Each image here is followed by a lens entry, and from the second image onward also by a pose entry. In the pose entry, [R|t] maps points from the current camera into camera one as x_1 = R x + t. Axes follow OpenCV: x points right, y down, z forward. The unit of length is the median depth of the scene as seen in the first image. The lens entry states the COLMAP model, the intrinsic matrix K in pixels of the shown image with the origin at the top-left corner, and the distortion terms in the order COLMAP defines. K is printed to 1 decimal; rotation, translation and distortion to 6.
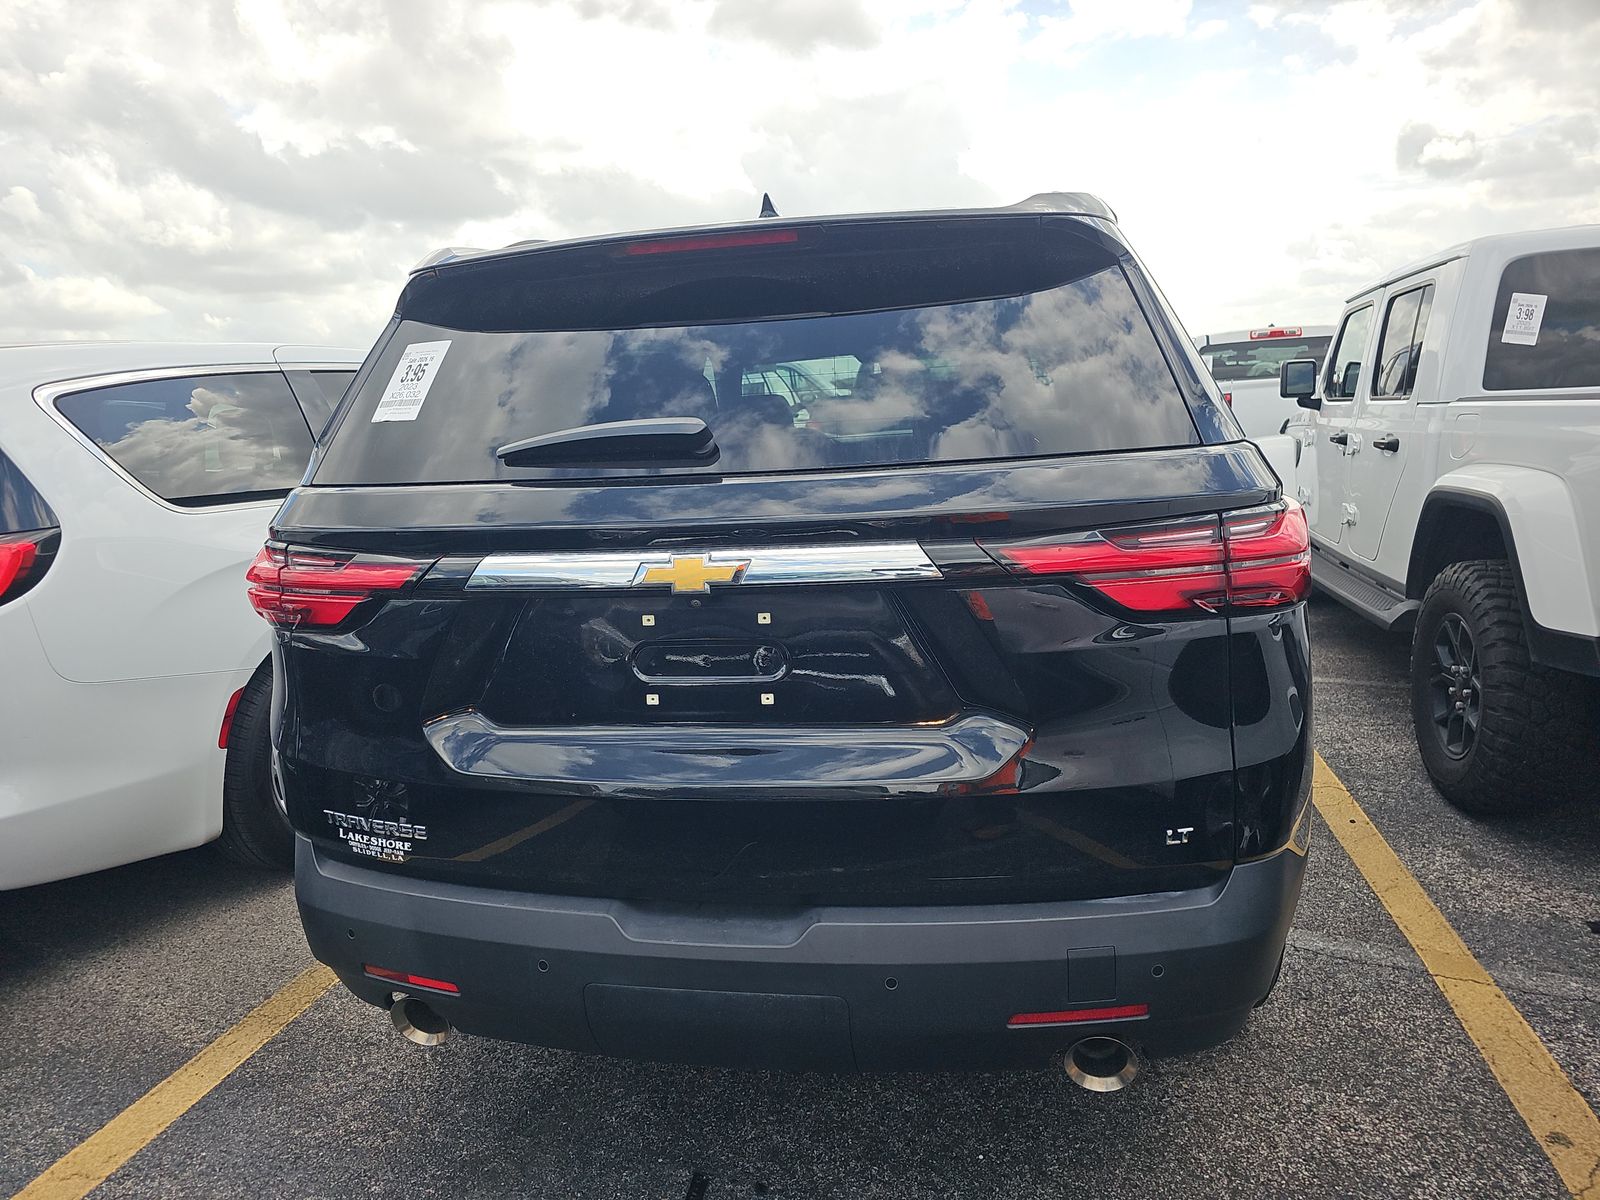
lens RADIAL K [[1062.9, 0, 789.7], [0, 1062.9, 609.4], [0, 0, 1]] dist [0.048025, -0.041510]
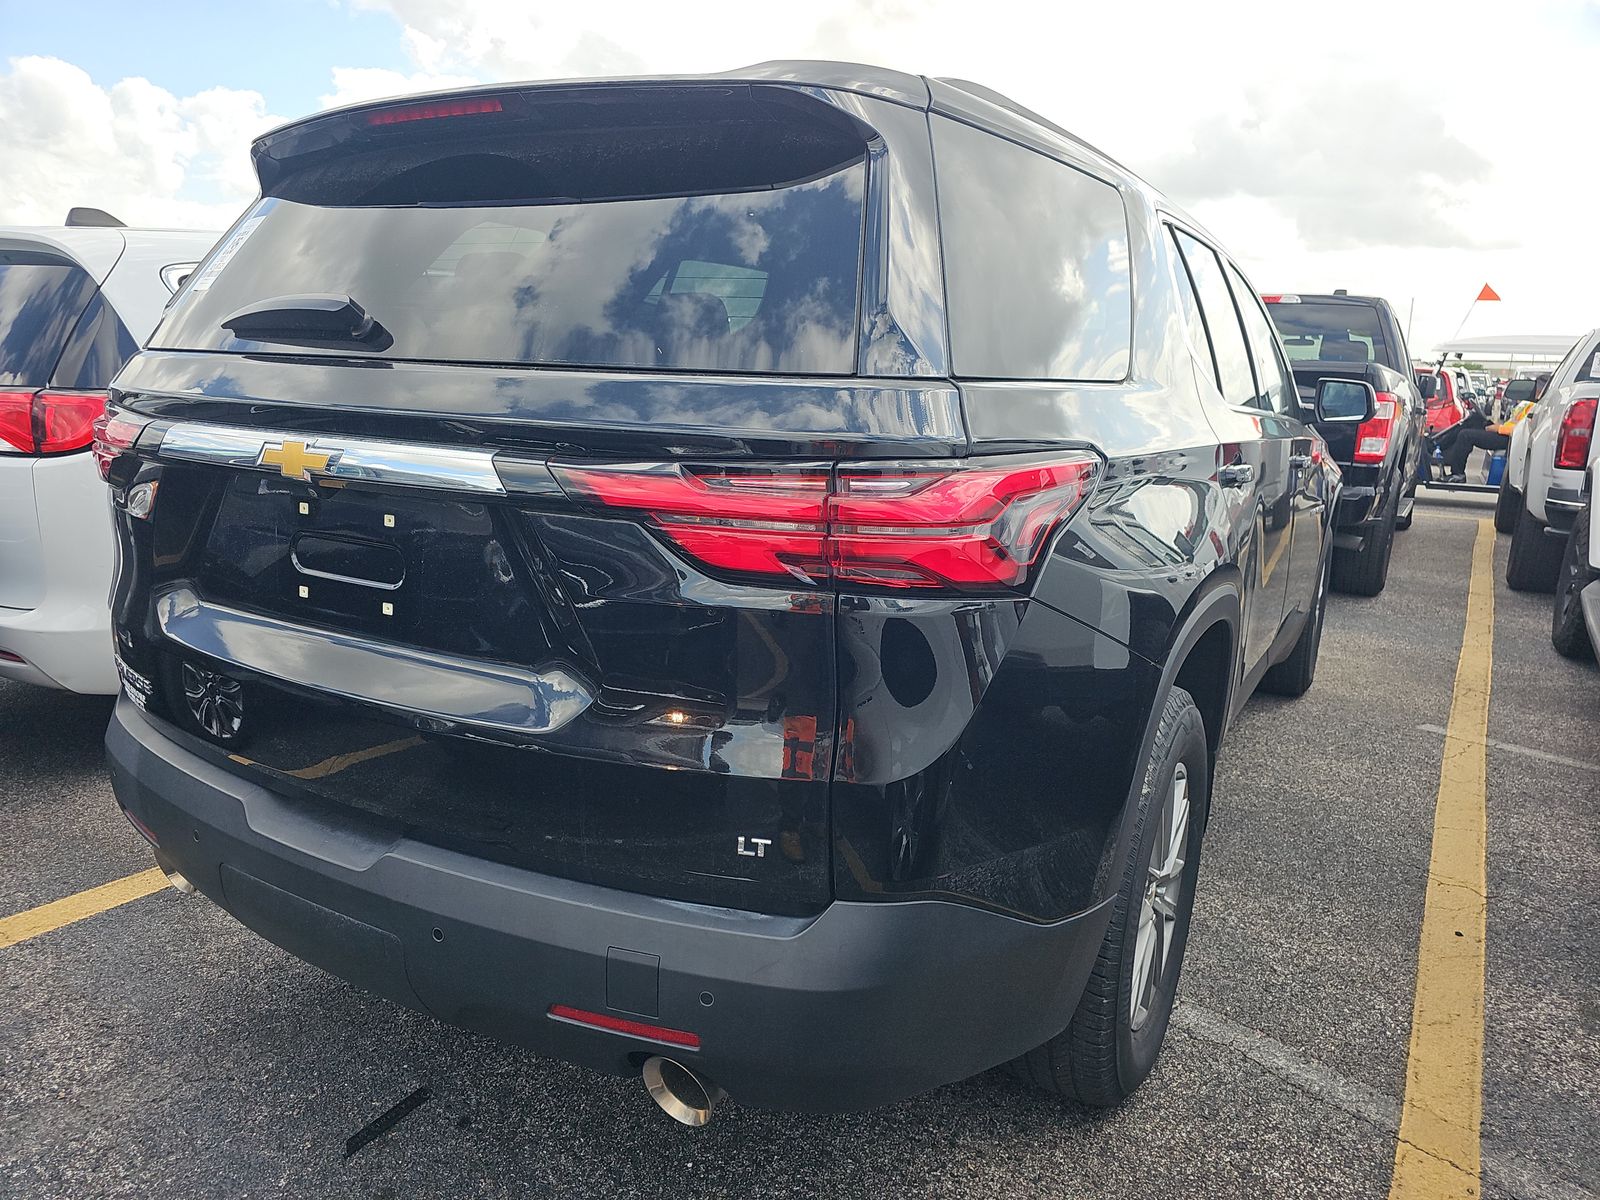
lens RADIAL K [[1062.9, 0, 789.7], [0, 1062.9, 609.4], [0, 0, 1]] dist [0.048025, -0.041510]
pose [[0.936089, 0.157542, -0.314512, 0.545480], [-0.147000, 0.987486, 0.057122, -0.017652], [0.319575, -0.007238, 0.947533, 0.204889]]
